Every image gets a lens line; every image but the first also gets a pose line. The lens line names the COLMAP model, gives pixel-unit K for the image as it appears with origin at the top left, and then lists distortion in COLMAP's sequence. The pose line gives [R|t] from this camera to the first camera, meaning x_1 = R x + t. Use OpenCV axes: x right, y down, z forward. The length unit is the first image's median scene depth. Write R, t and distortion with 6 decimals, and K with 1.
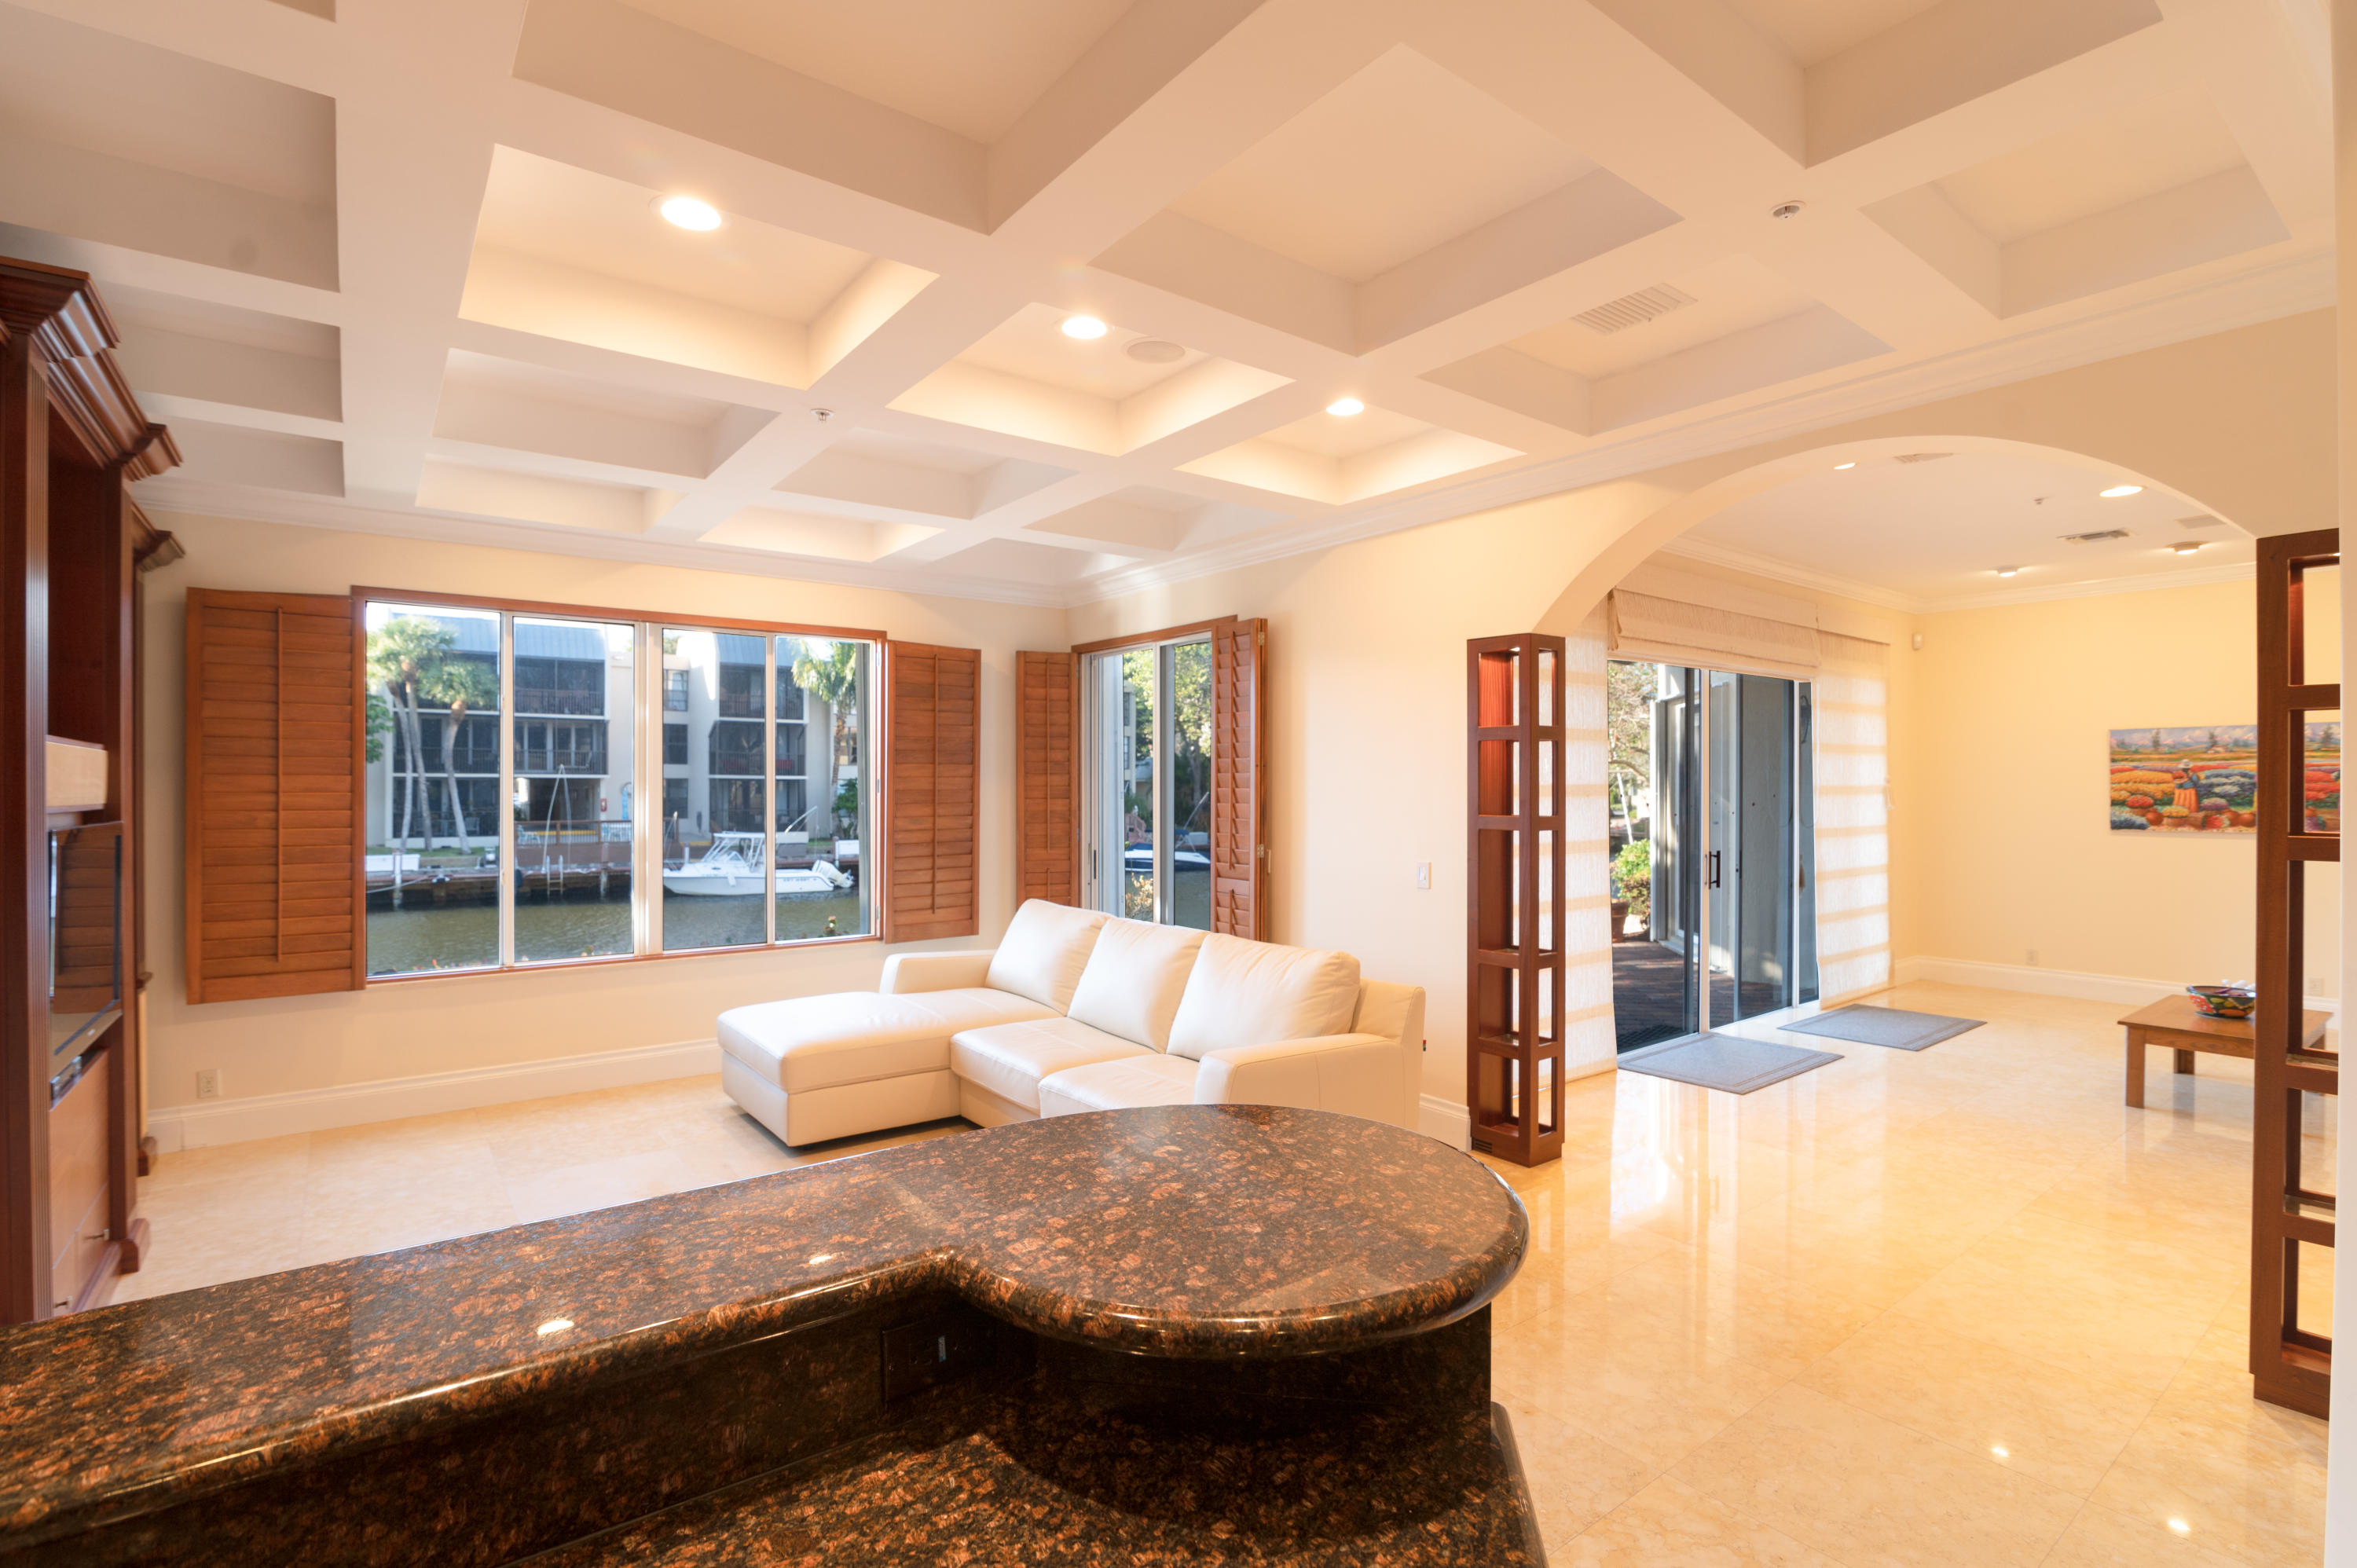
lens RADIAL K [[1083.8, 0, 1179.1], [0, 1083.8, 790.1], [0, 0, 1]] dist [-0.017460, 0.000241]
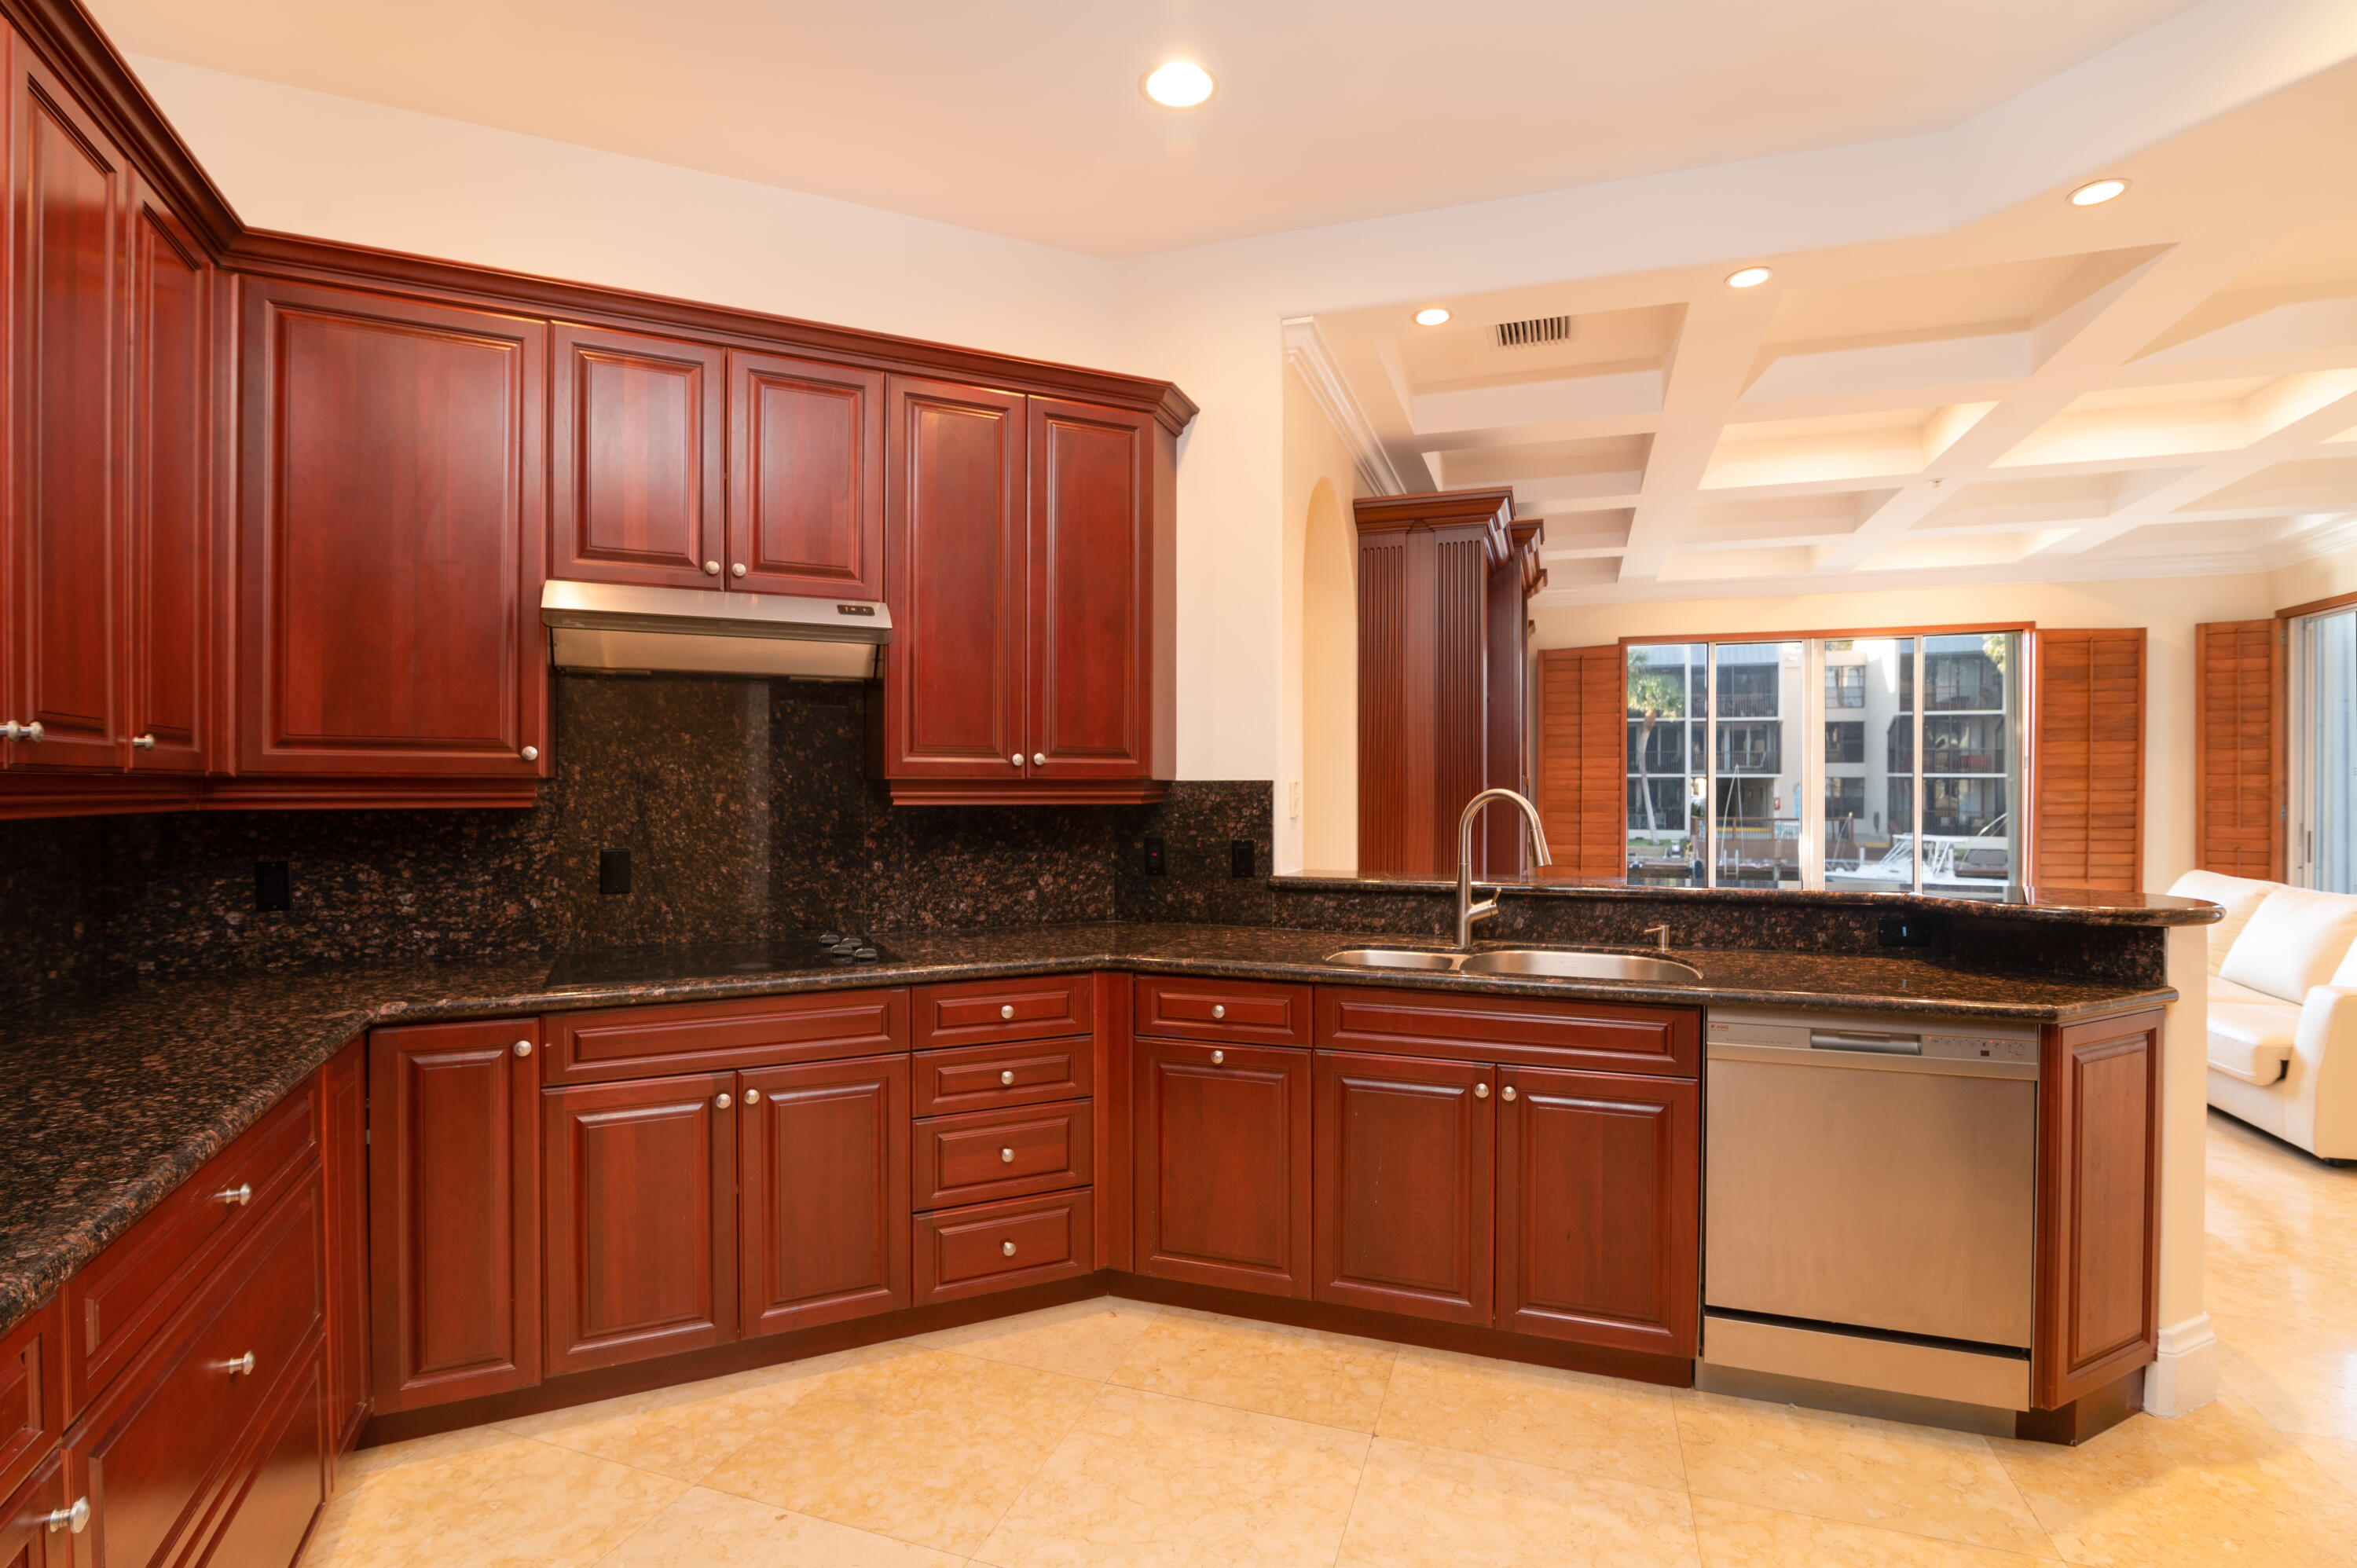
lens RADIAL K [[1092.4, 0, 1204.3], [0, 1092.4, 792.4], [0, 0, 1]] dist [-0.019352, 0.000019]
pose [[0.561001, 0.004566, -0.827802, 0.150978], [-0.004345, 0.999987, 0.002571, 0.025165], [0.827804, 0.002155, 0.561014, -0.285899]]
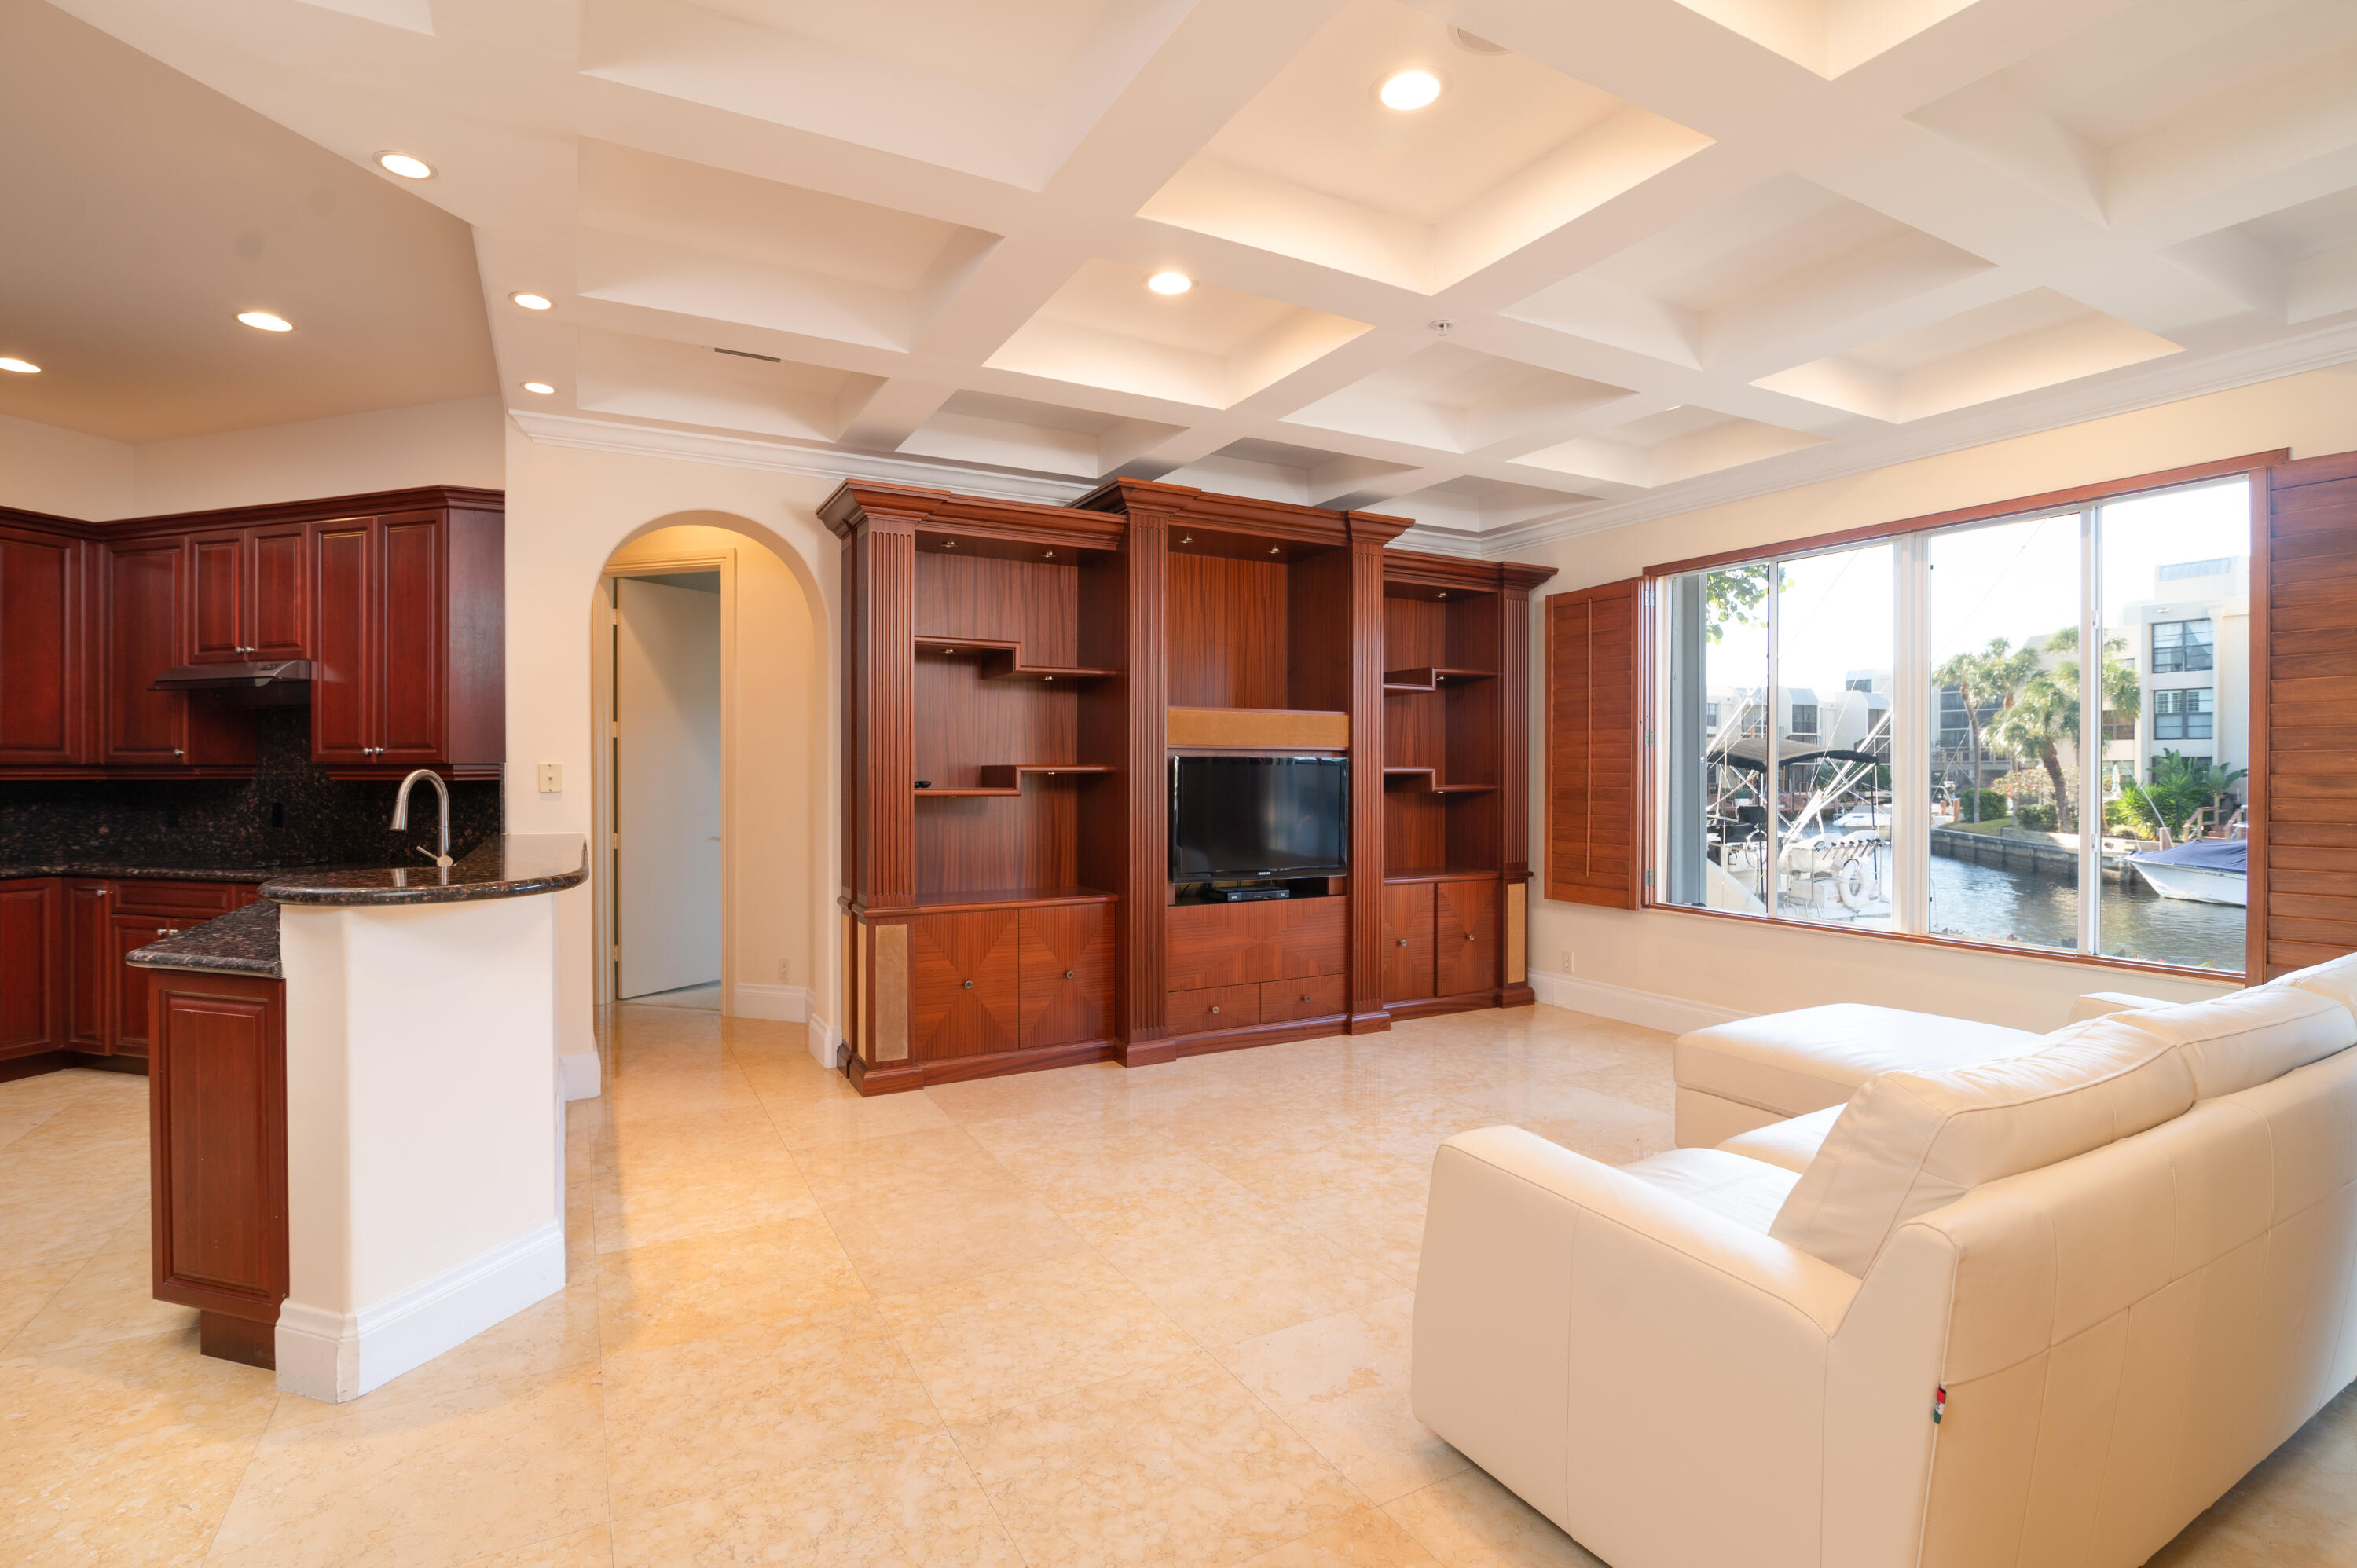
lens RADIAL K [[1092.4, 0, 1204.3], [0, 1092.4, 792.4], [0, 0, 1]] dist [-0.019352, 0.000019]
pose [[-0.131279, 0.020742, -0.991128, 0.337599], [-0.003998, 0.999762, 0.021452, 0.022652], [0.991337, 0.006779, -0.131165, 0.476877]]
